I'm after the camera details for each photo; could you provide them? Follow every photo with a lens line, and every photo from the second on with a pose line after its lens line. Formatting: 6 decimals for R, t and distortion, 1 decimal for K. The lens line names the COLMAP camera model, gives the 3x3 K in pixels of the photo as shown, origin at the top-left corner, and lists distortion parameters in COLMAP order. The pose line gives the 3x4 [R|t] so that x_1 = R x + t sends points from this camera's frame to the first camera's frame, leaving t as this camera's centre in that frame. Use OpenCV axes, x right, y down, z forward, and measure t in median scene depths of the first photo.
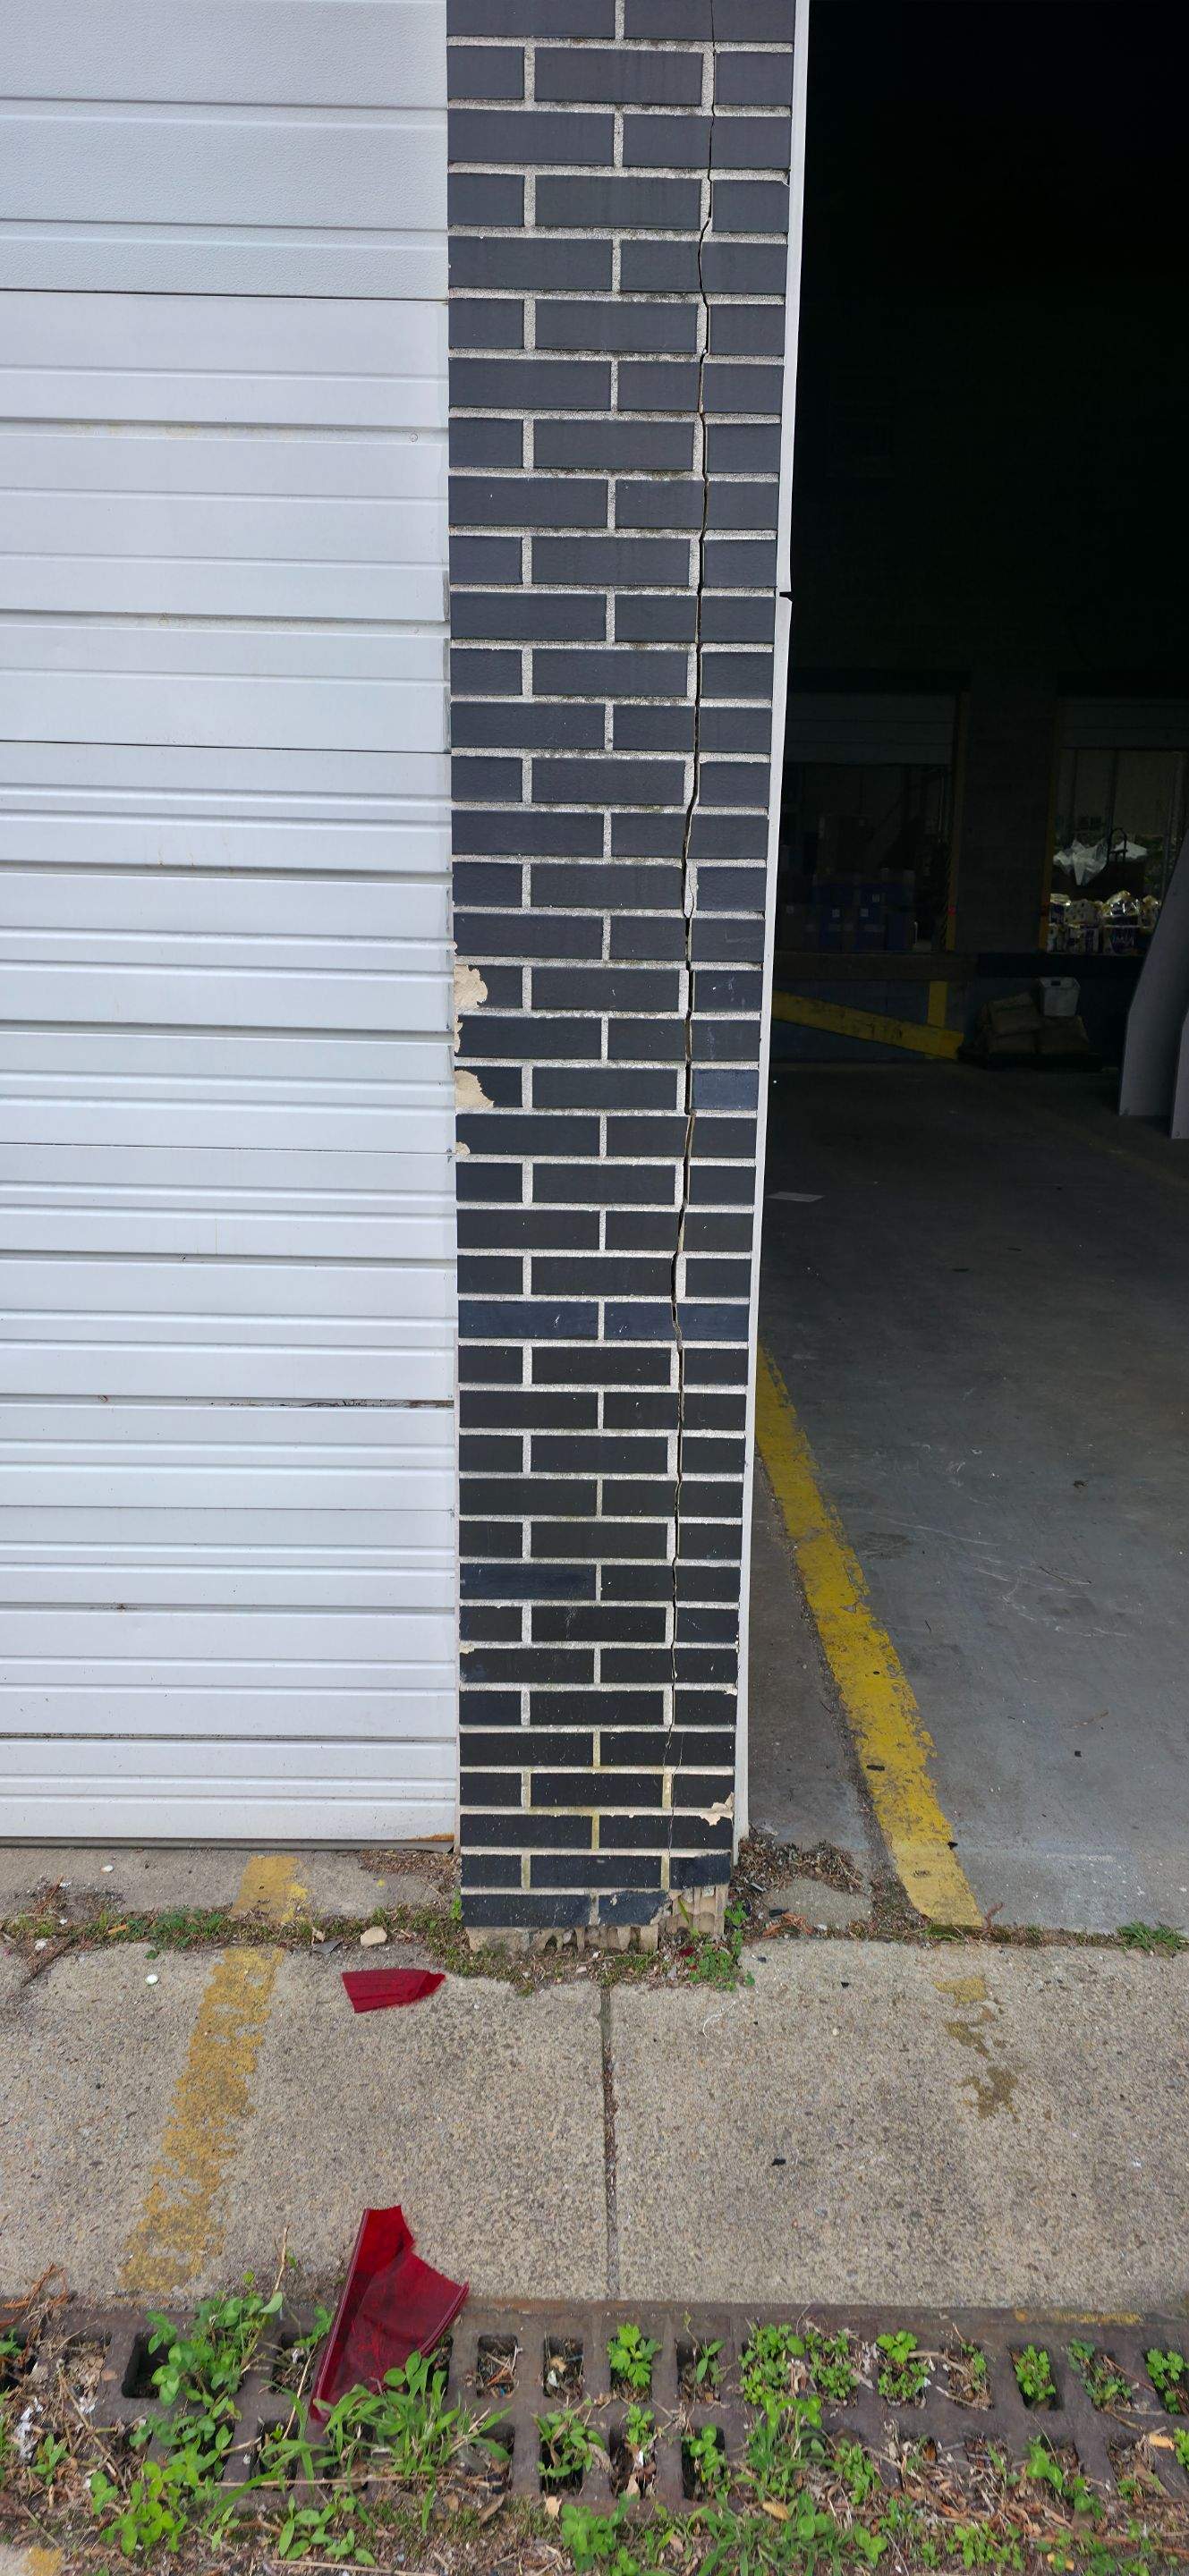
lens RADIAL K [[1689.9, 0, 619.3], [0, 1689.9, 1289.7], [0, 0, 1]] dist [0.169575, -0.377152]
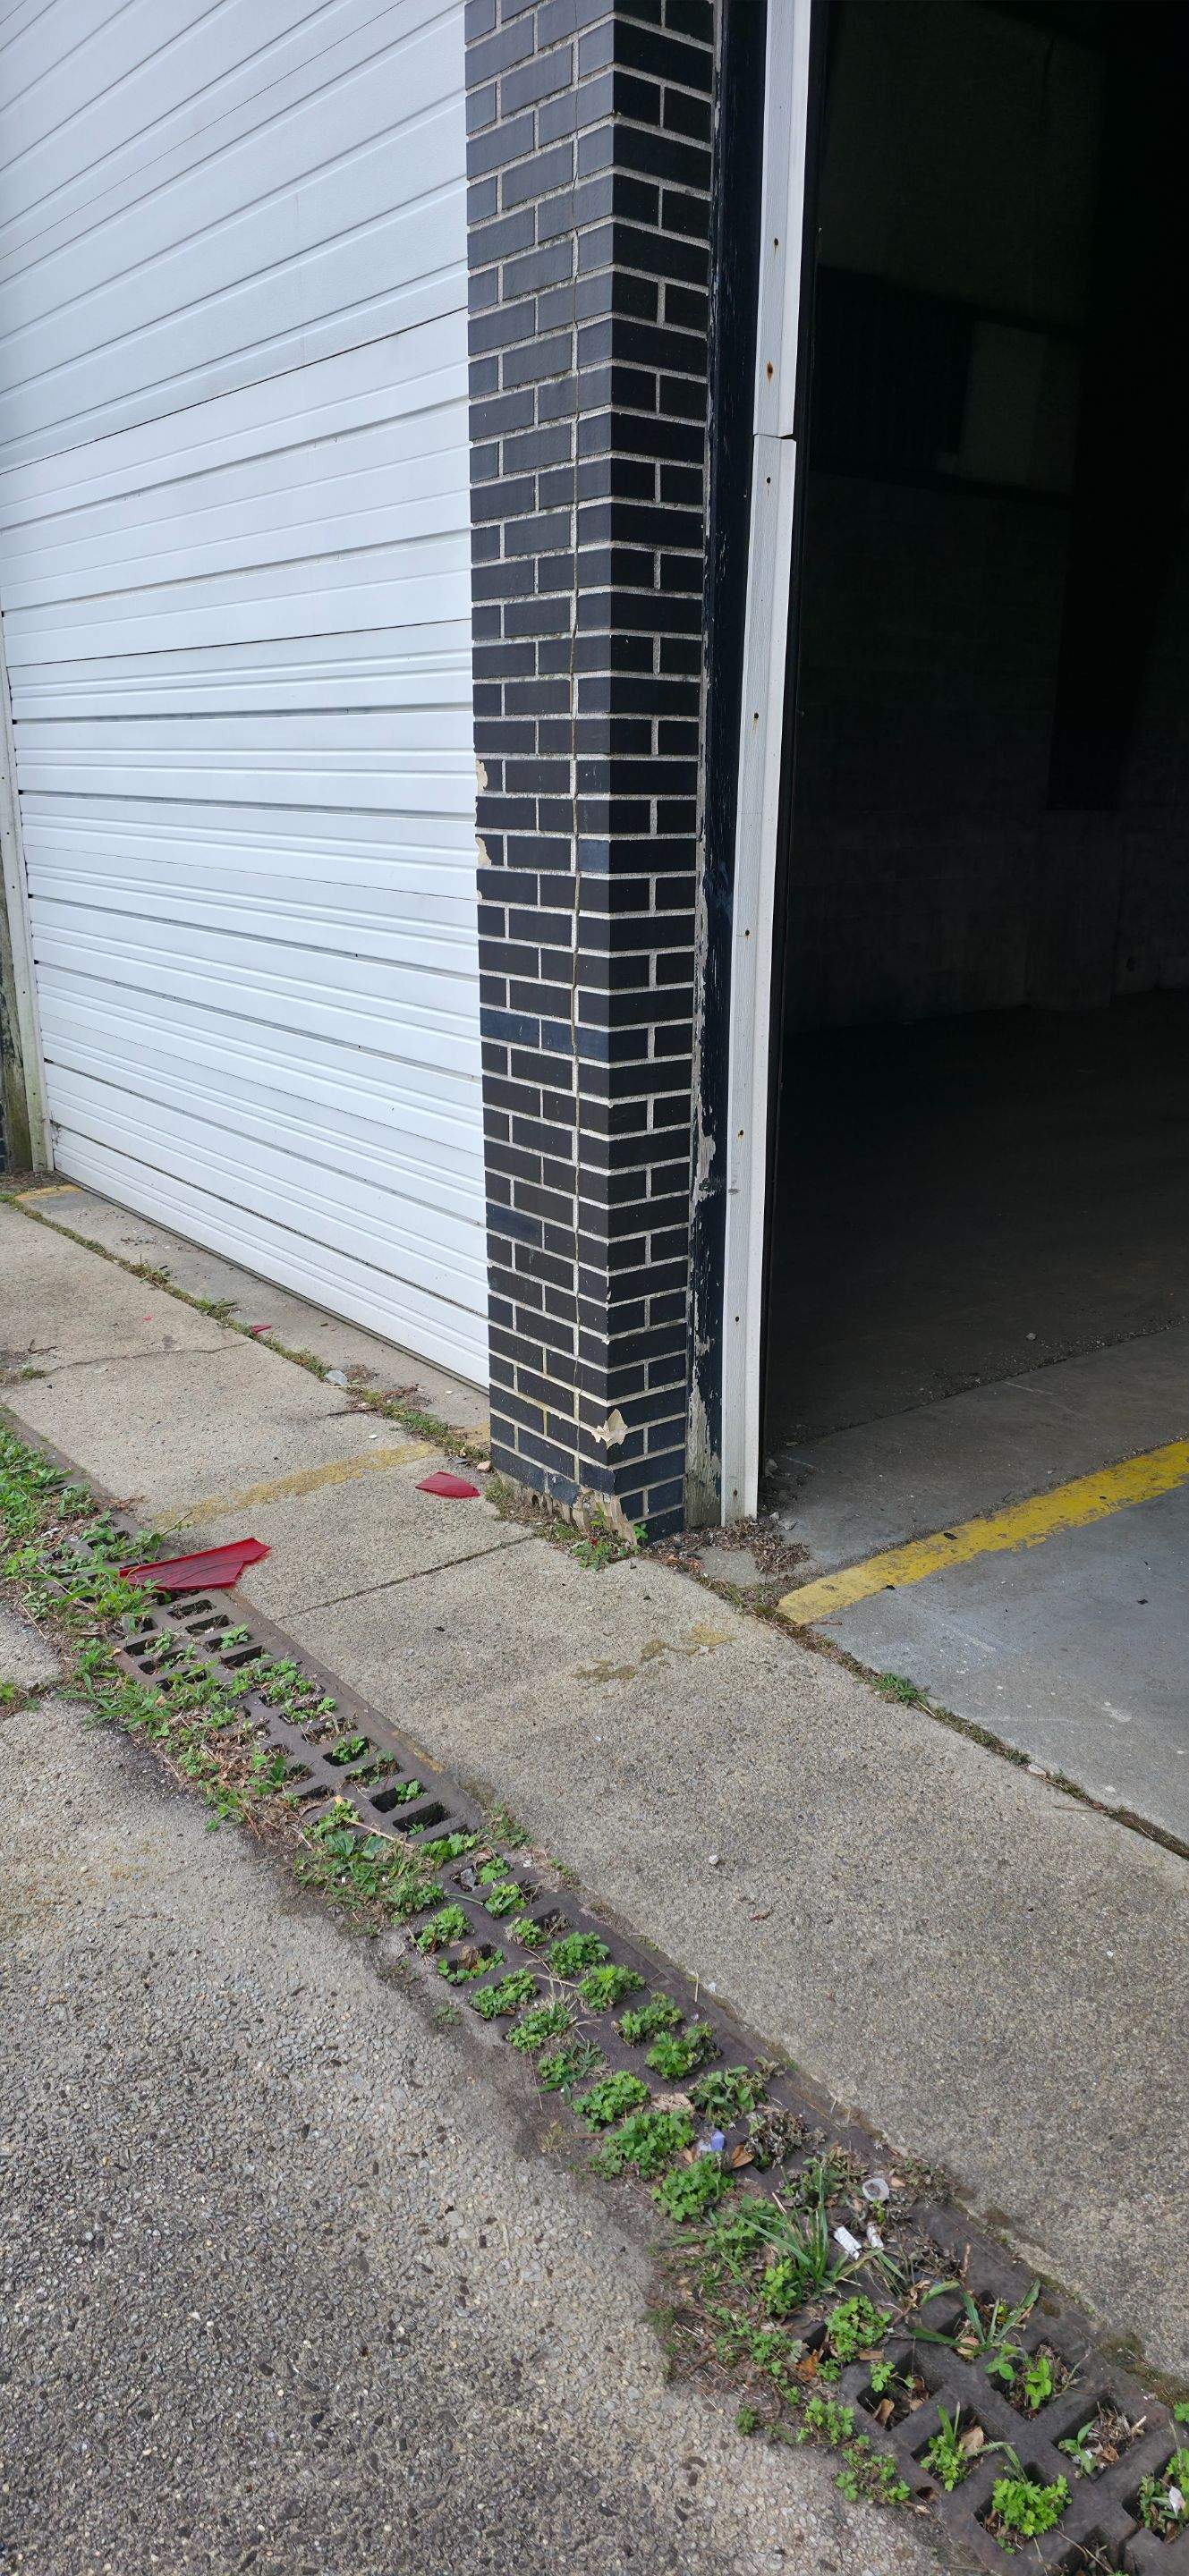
lens RADIAL K [[1814.0, 0, 667.3], [0, 1814.0, 1320.0], [0, 0, 1]] dist [0.087561, -0.098075]
pose [[0.589297, 0.217474, -0.778097, 1.189466], [-0.165454, 0.975163, 0.147245, 0.010966], [0.790793, 0.041969, 0.610643, 0.207164]]
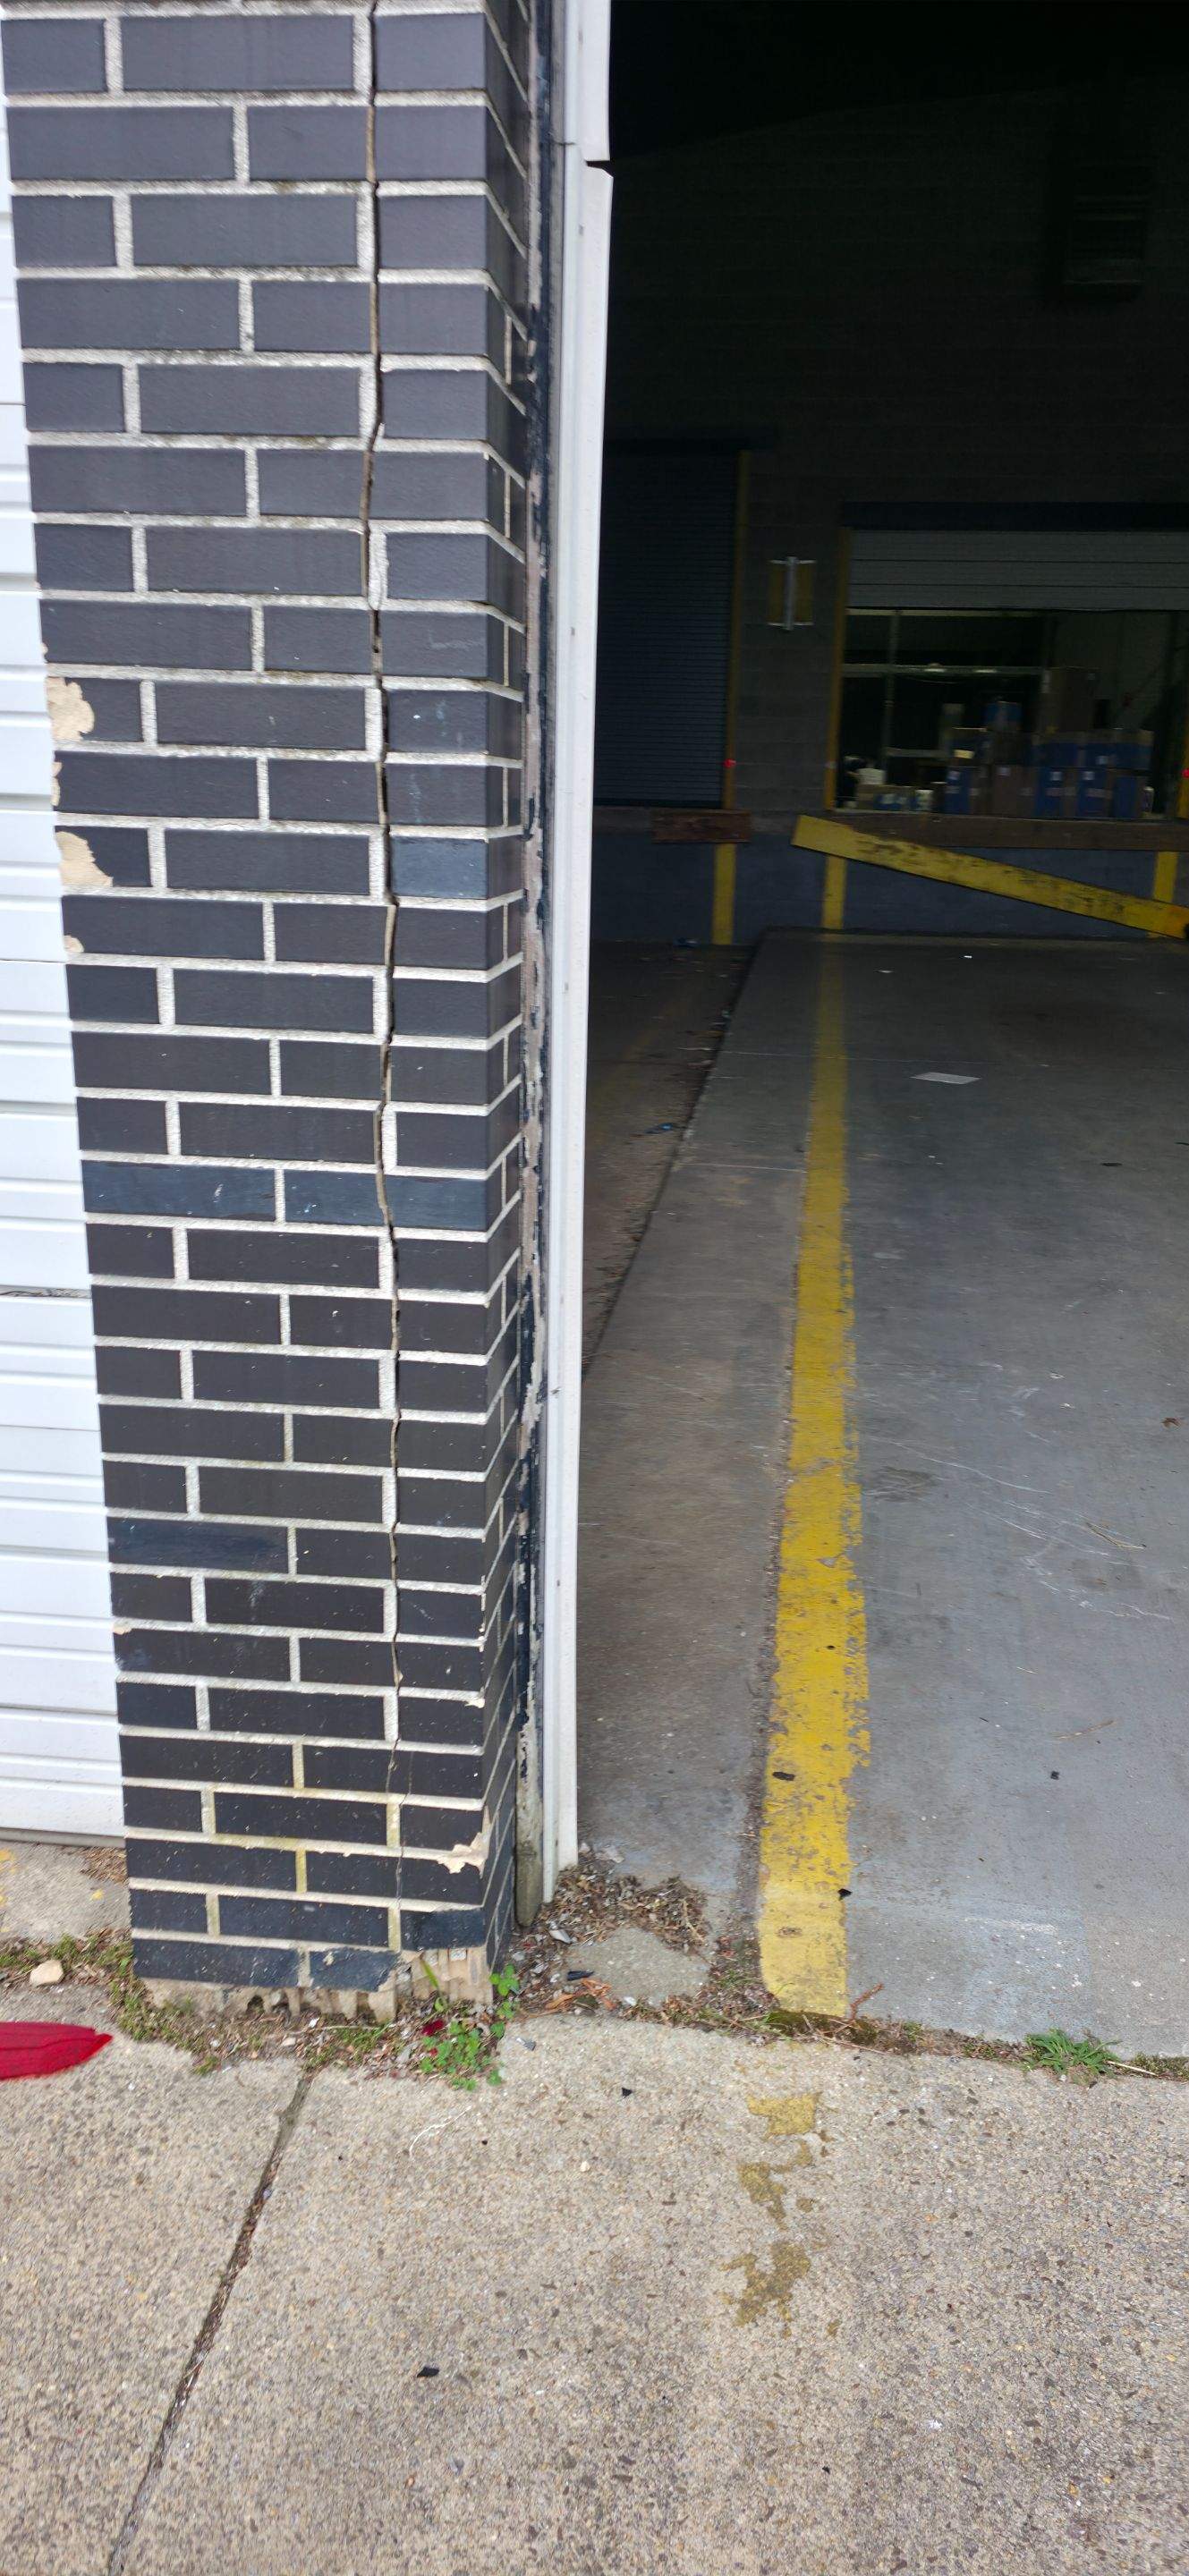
lens RADIAL K [[1724.3, 0, 646.9], [0, 1724.3, 1279.6], [0, 0, 1]] dist [0.067592, -0.050635]
pose [[0.992906, 0.039193, -0.112261, 0.223286], [-0.032520, 0.997628, 0.060670, 0.004438], [0.114372, -0.056589, 0.991825, 0.281591]]
